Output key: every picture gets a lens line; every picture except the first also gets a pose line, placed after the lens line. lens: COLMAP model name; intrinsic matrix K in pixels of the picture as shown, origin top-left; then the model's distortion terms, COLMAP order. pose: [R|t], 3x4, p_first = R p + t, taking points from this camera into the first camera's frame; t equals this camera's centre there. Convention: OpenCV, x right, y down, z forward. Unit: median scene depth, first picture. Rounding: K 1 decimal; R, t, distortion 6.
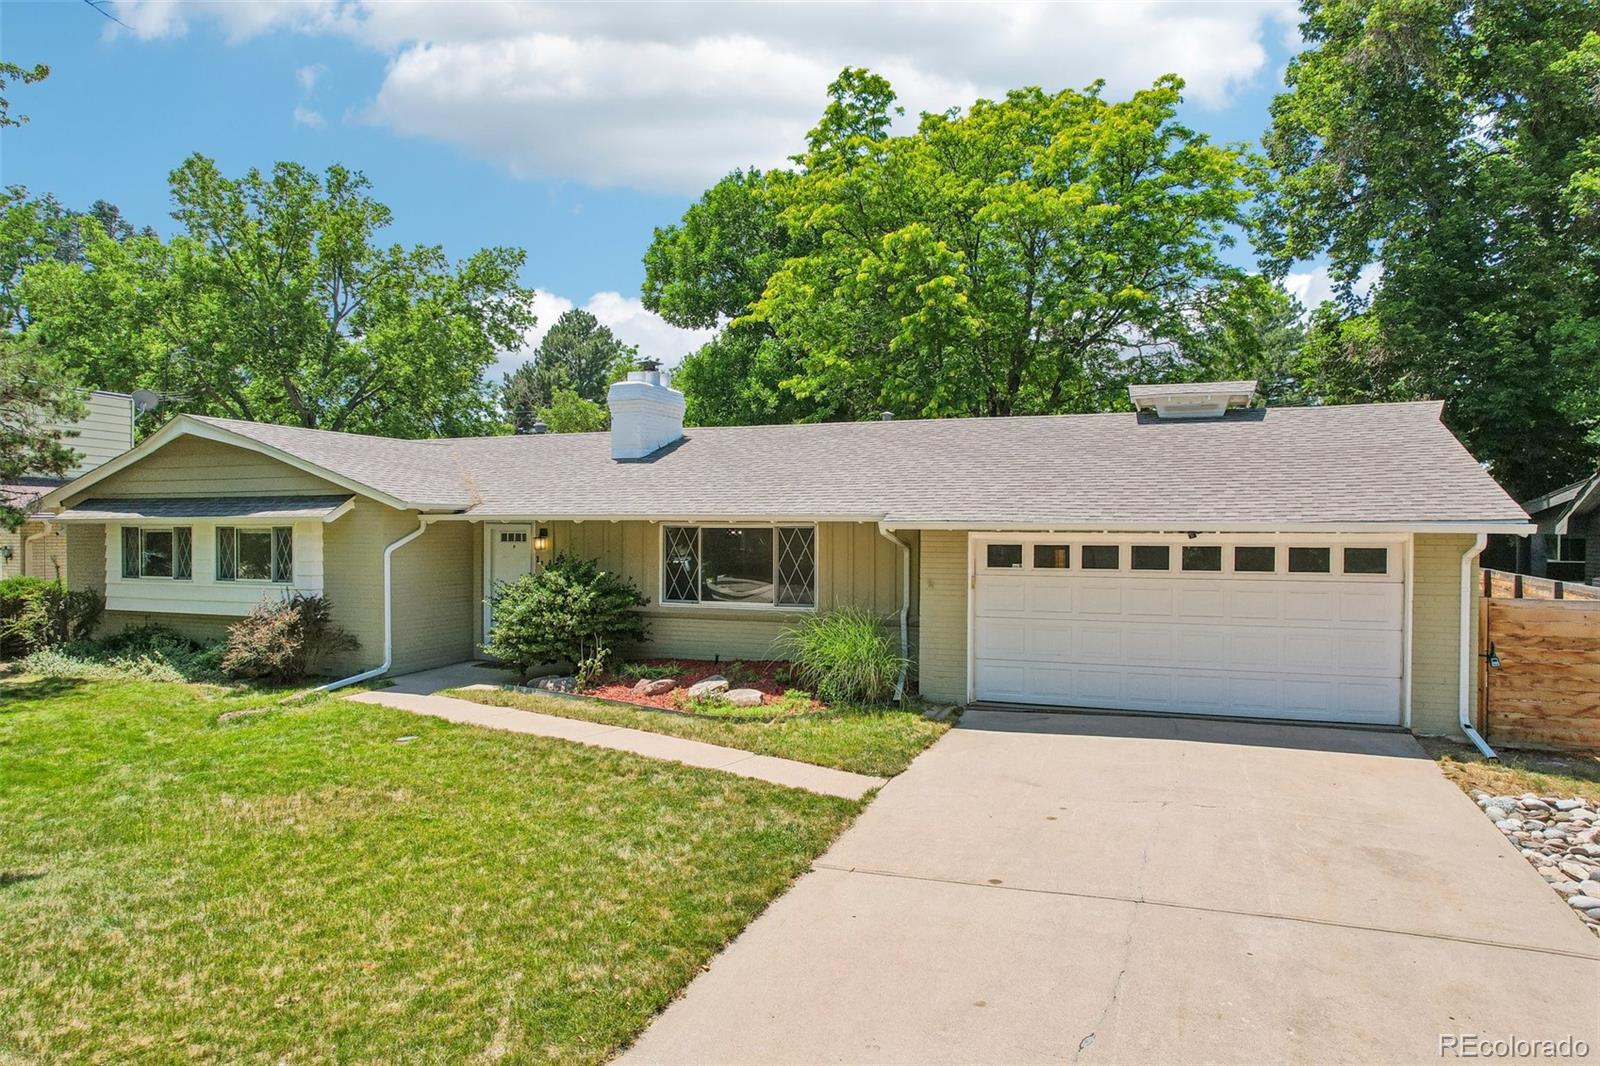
lens RADIAL K [[1021.8, 0, 798.2], [0, 1021.8, 532.1], [0, 0, 1]] dist [-0.069644, 0.000152]
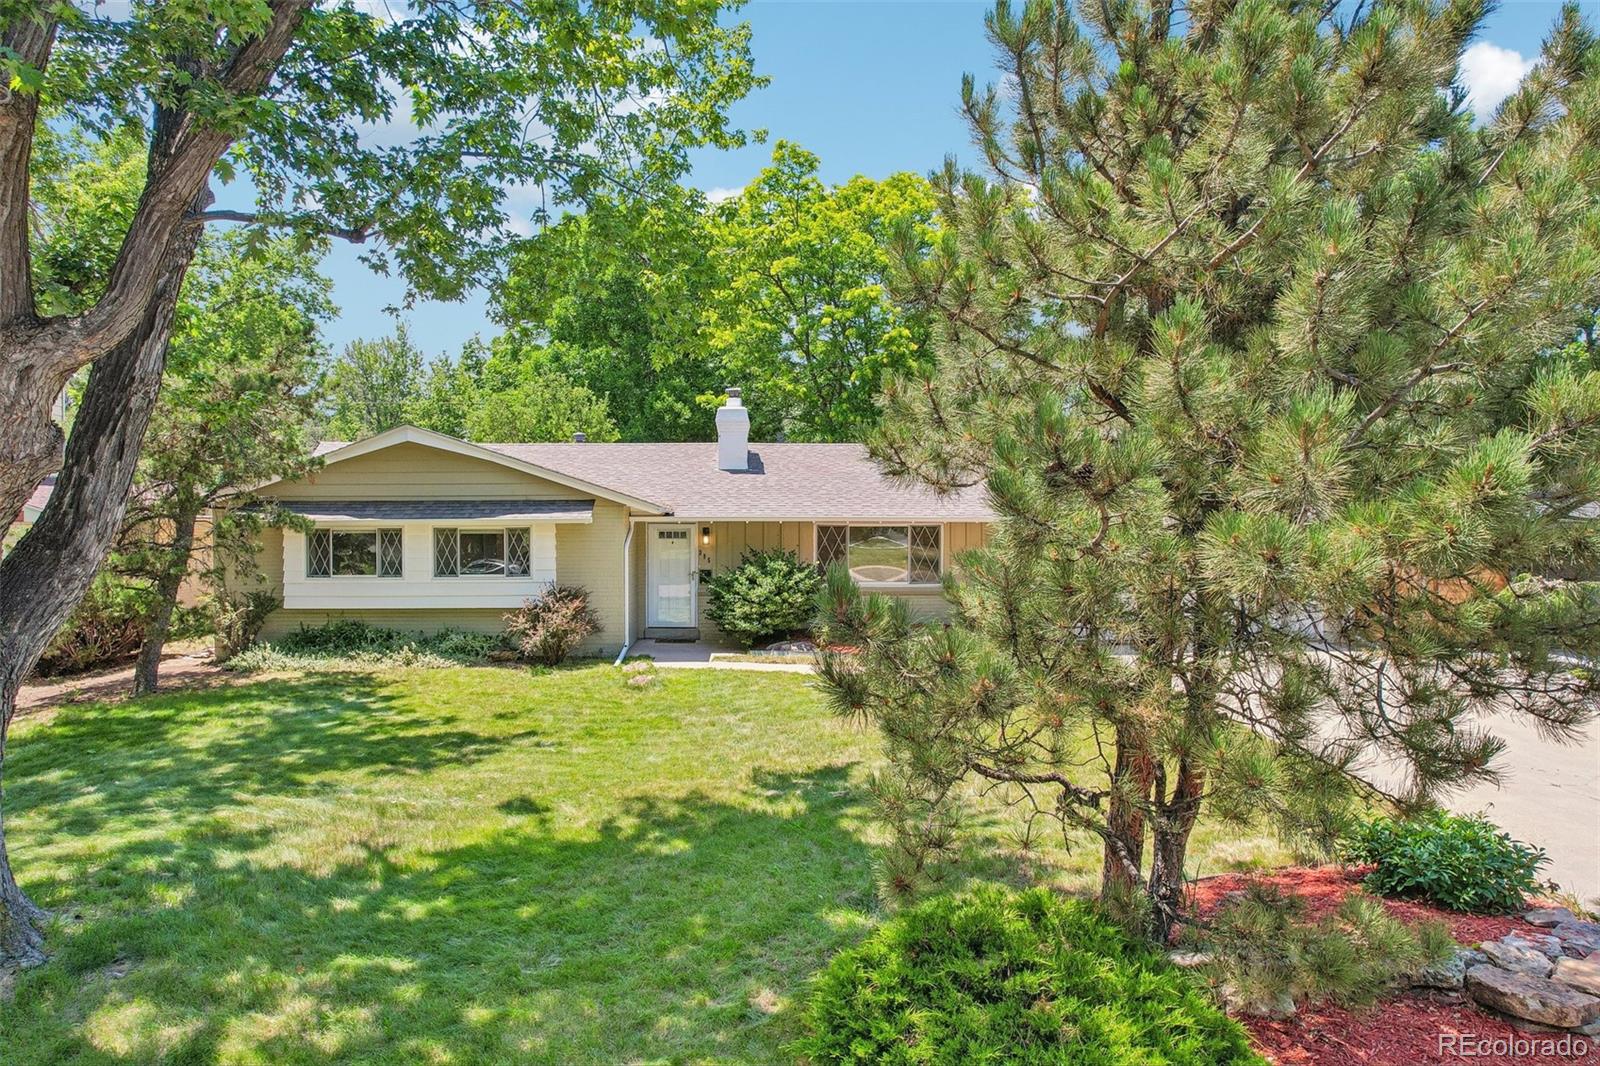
lens RADIAL K [[1021.8, 0, 799.6], [0, 1021.8, 526.9], [0, 0, 1]] dist [-0.069644, 0.000152]
pose [[0.912859, -0.004674, 0.408249, -0.685765], [0.003221, 0.999986, 0.004244, -0.009231], [-0.408263, -0.002559, 0.912861, -0.177879]]
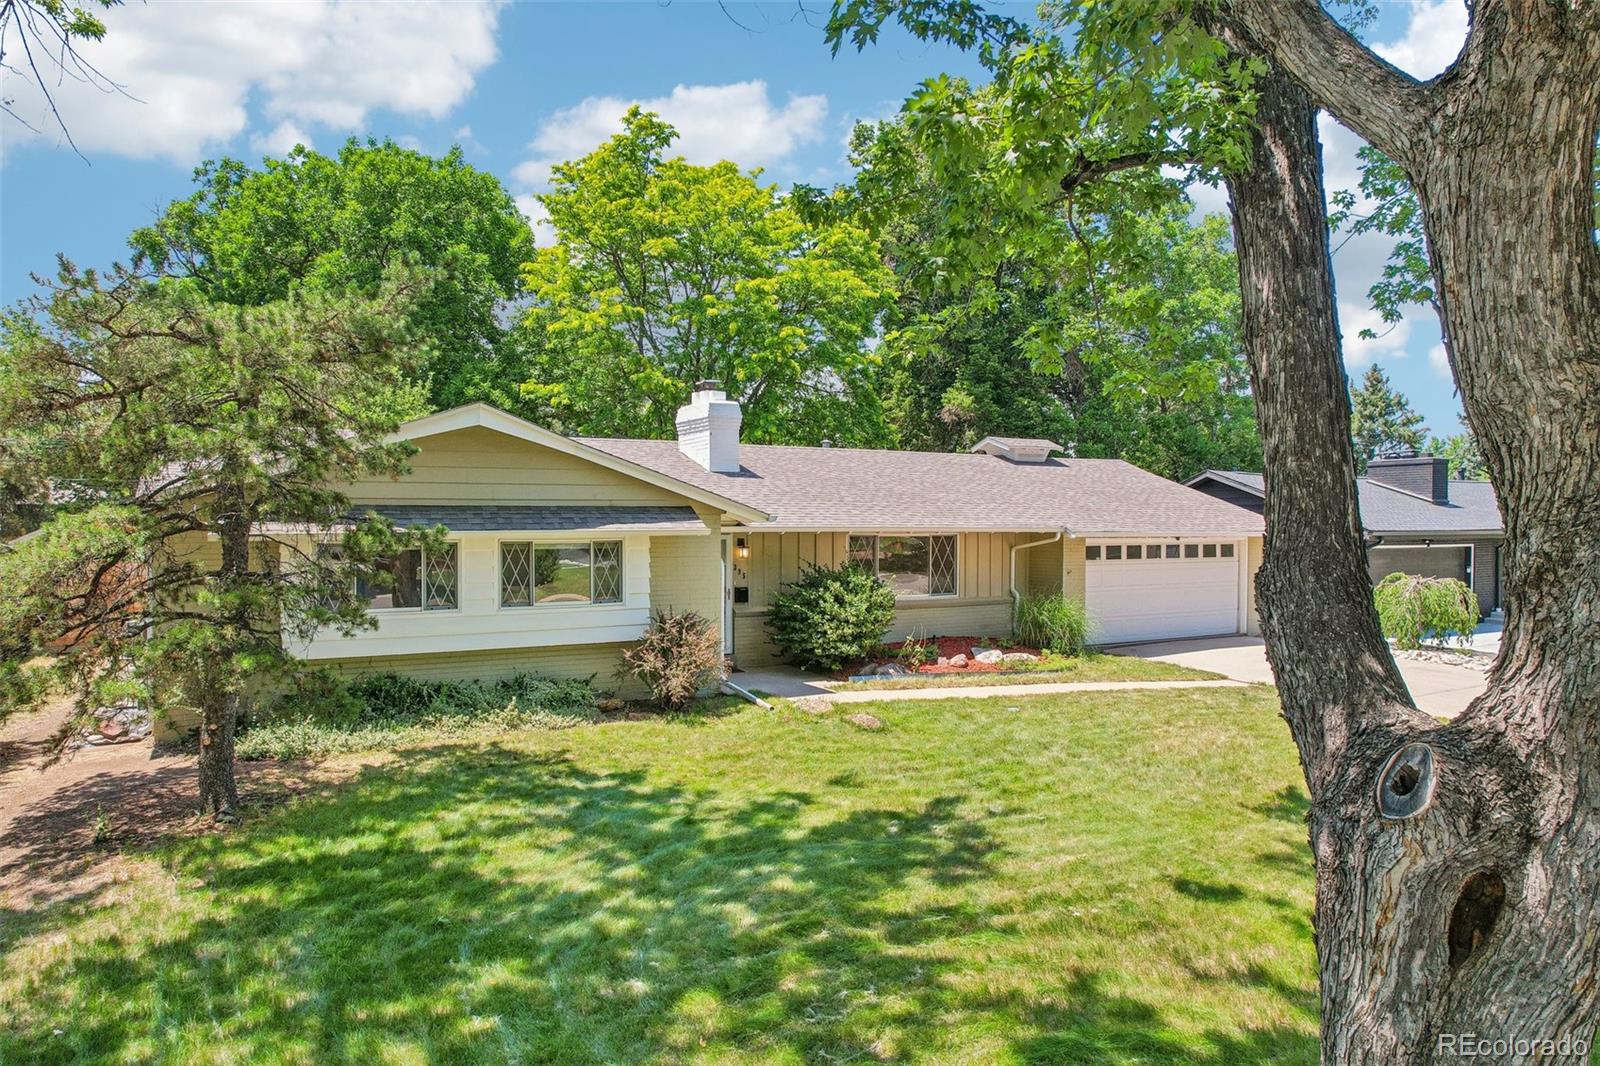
lens RADIAL K [[1021.8, 0, 799.4], [0, 1021.8, 534.2], [0, 0, 1]] dist [-0.069644, 0.000152]
pose [[0.632731, -0.009914, 0.774308, -1.099792], [0.003048, 0.999942, 0.010313, -0.019447], [-0.774366, -0.004165, 0.632724, 0.289953]]
